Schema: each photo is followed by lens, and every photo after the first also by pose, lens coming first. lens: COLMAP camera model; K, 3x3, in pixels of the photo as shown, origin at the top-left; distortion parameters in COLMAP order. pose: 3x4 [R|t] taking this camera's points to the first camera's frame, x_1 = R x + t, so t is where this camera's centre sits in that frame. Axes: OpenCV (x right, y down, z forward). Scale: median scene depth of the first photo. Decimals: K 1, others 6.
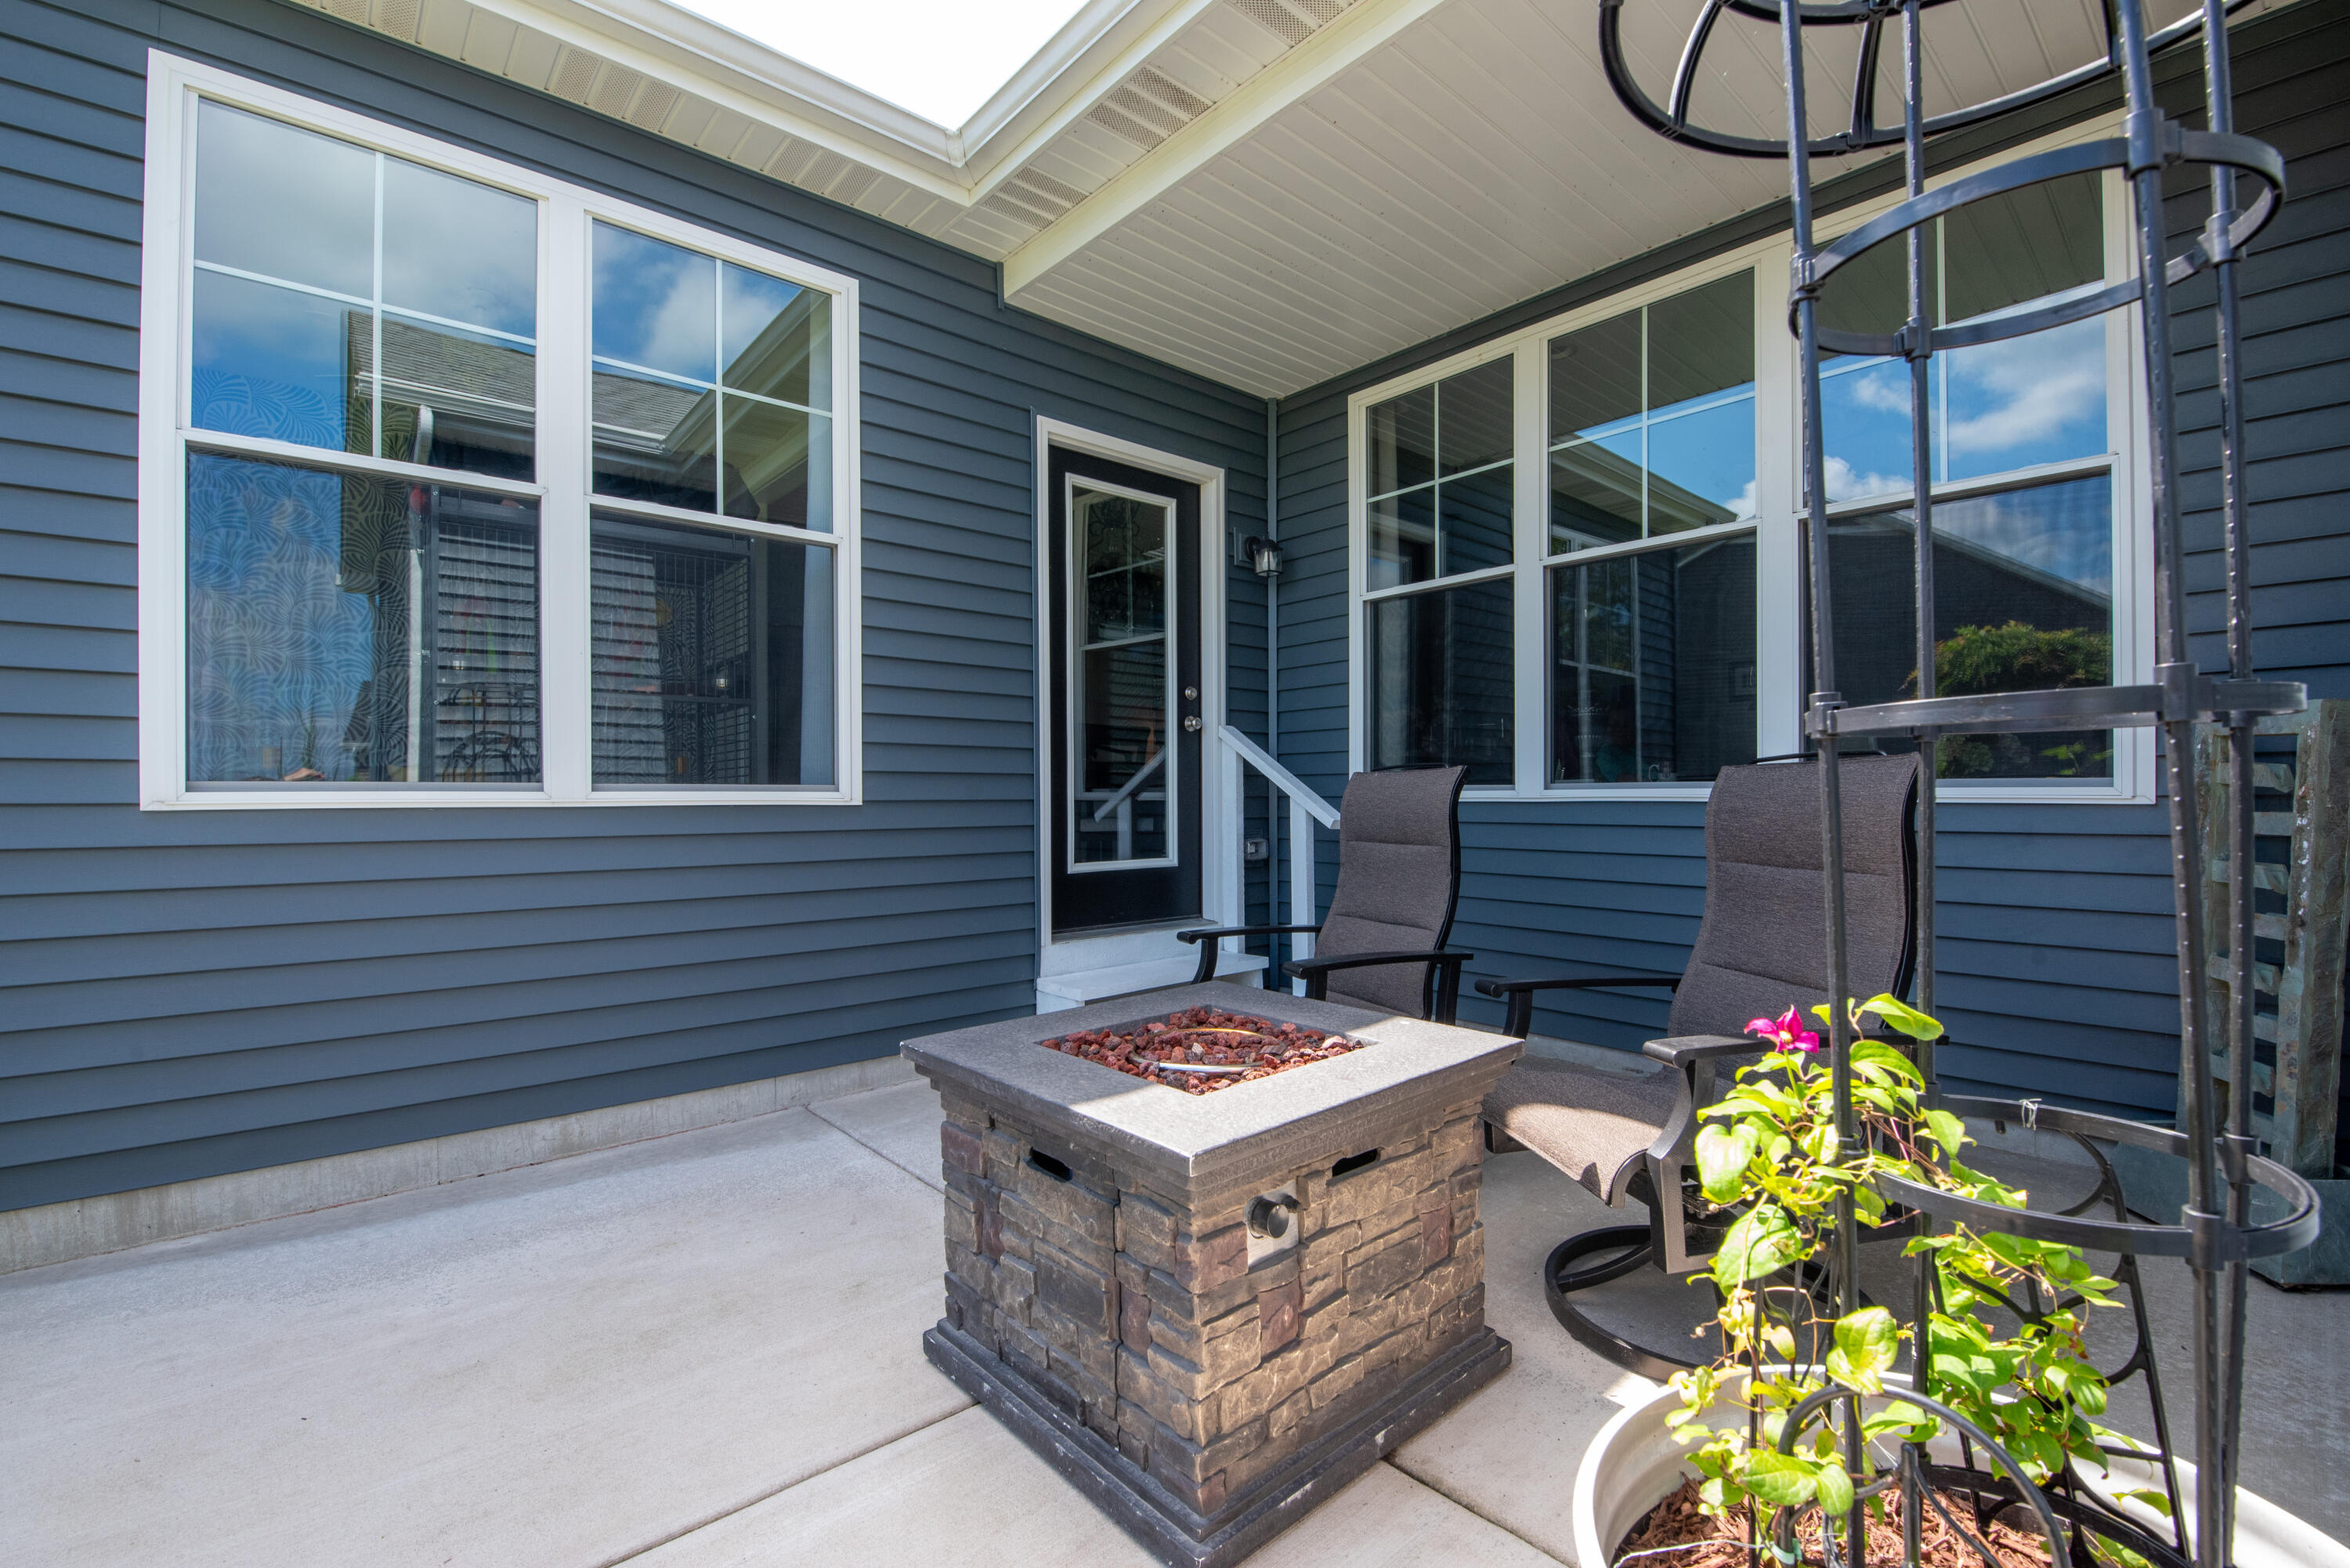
lens RADIAL K [[1015.4, 0, 1174.9], [0, 1015.4, 784.5], [0, 0, 1]] dist [-0.012632, -0.004456]
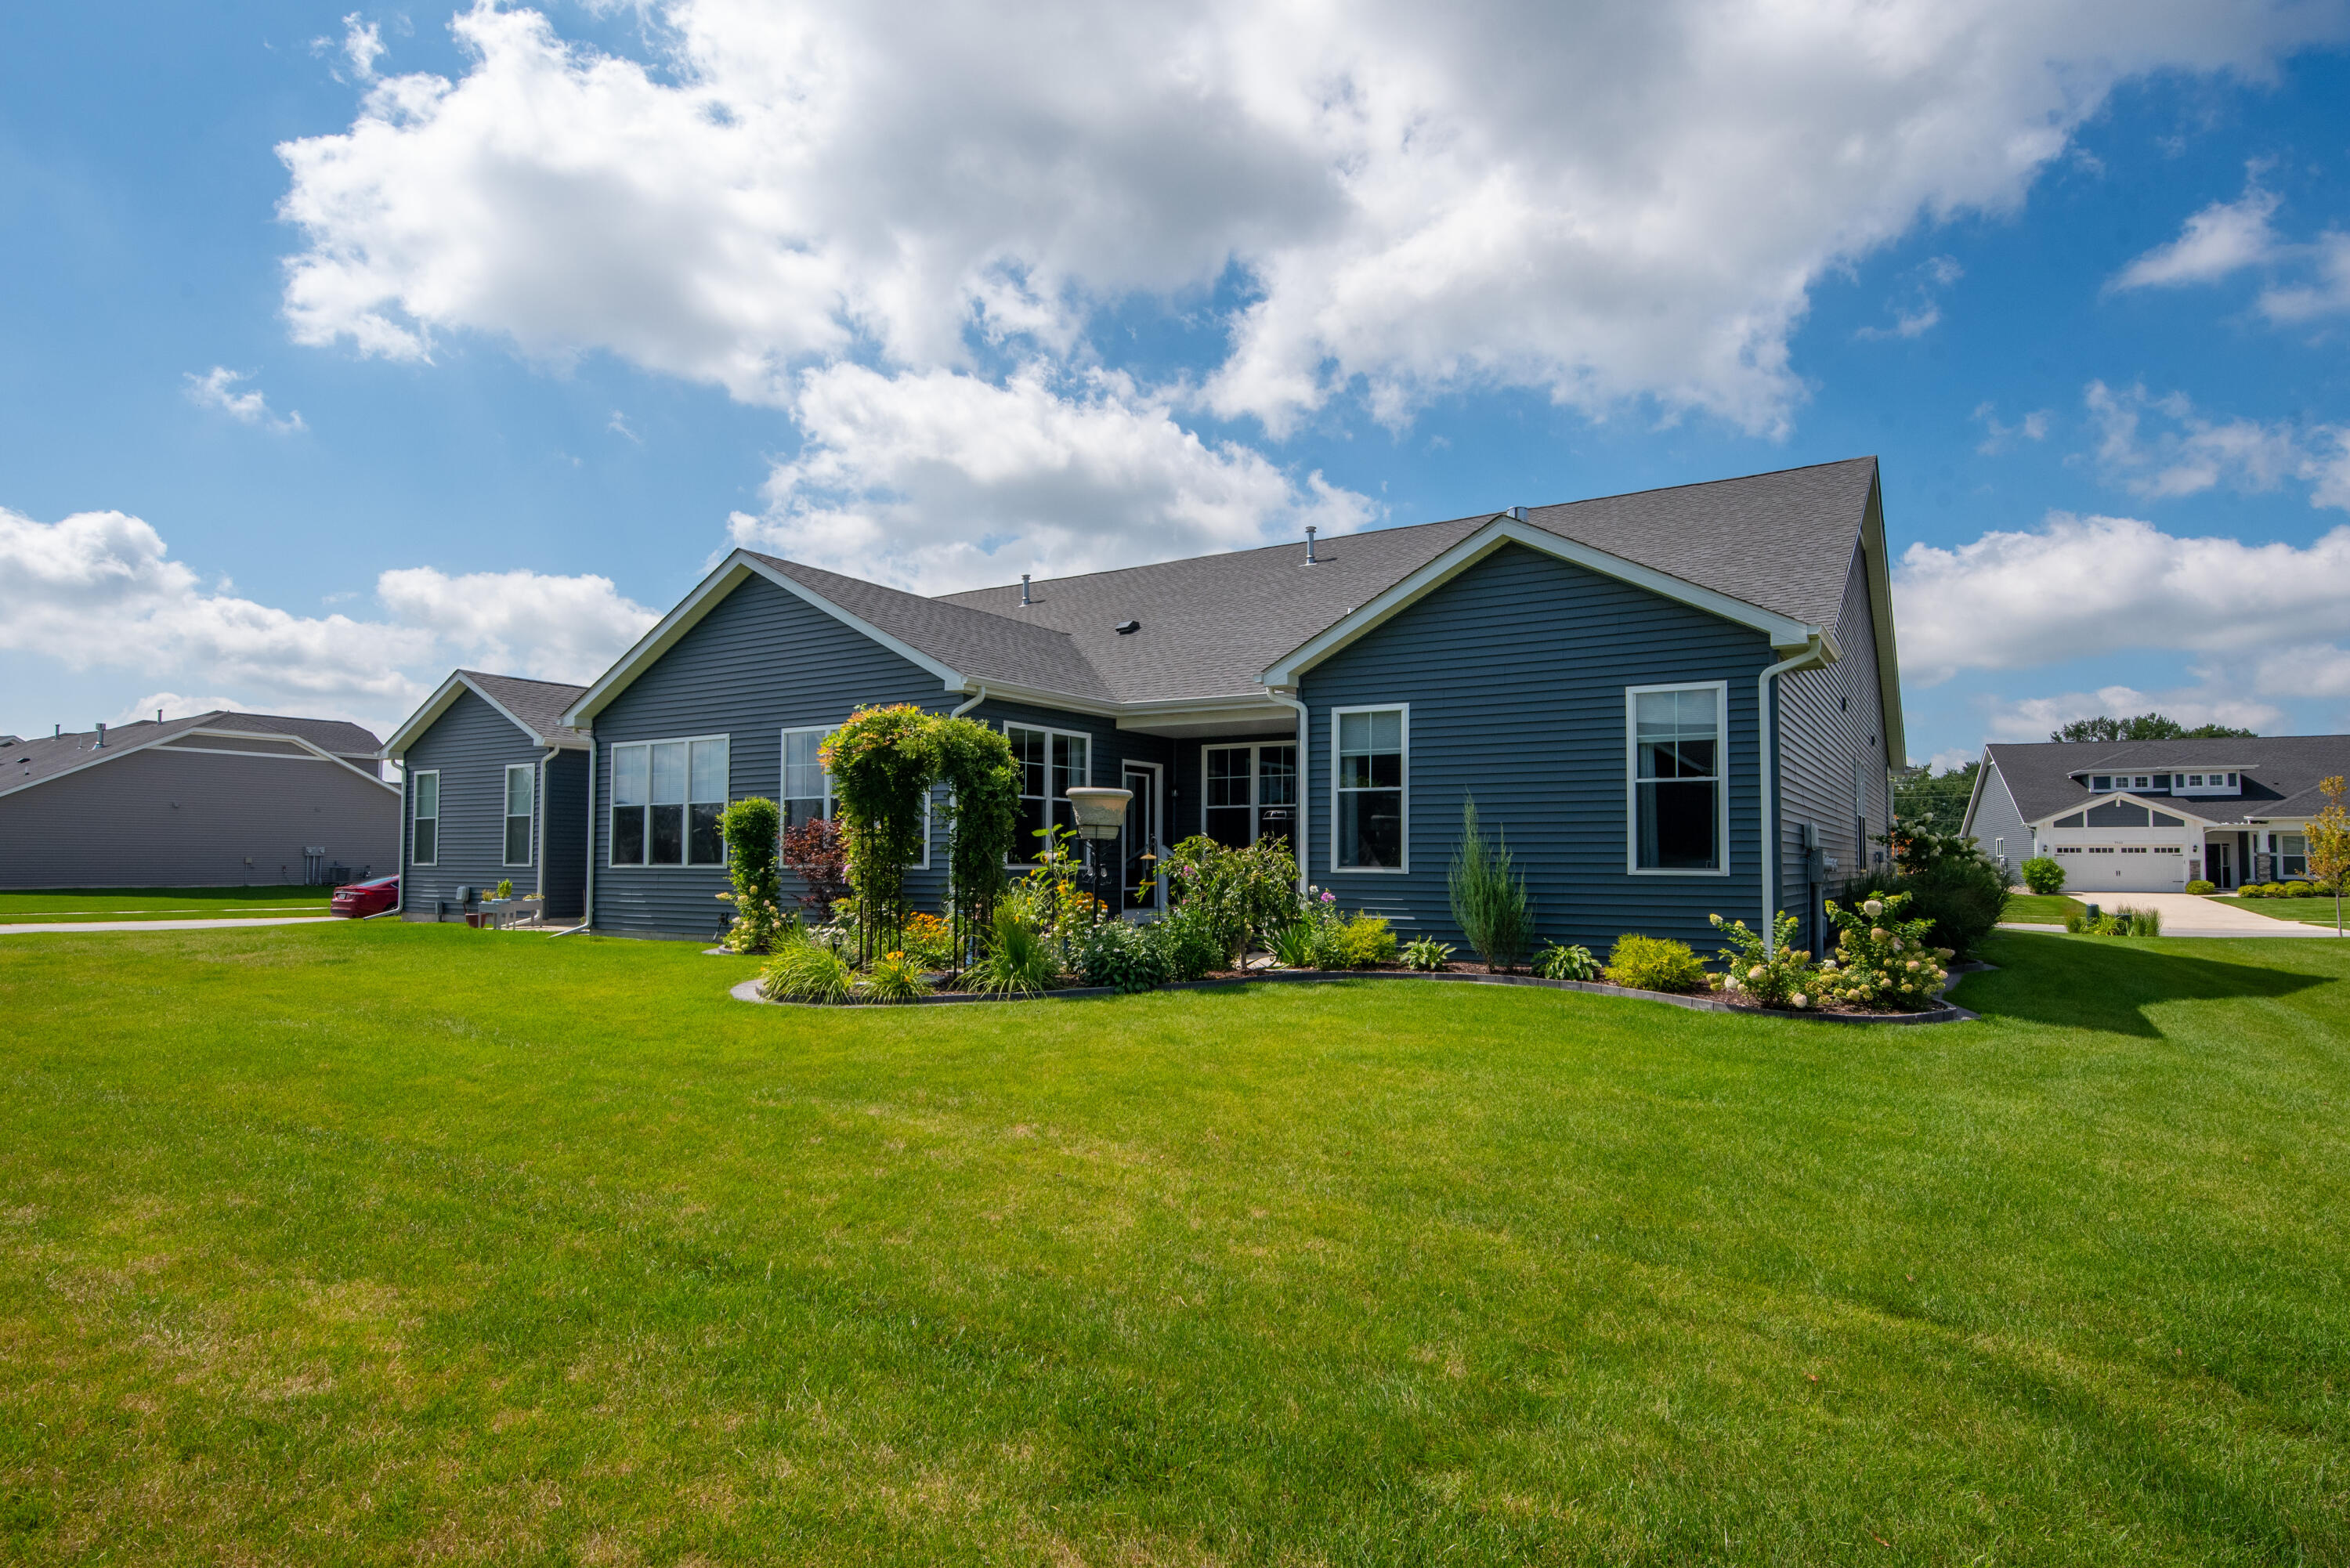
lens RADIAL K [[1221.1, 0, 1190.2], [0, 1221.1, 790.2], [0, 0, 1]] dist [-0.007098, -0.001575]
pose [[0.957485, 0.026771, 0.287237, -1.003614], [-0.012073, 0.998531, -0.052818, -0.030707], [-0.288229, 0.047105, 0.956402, -2.780246]]
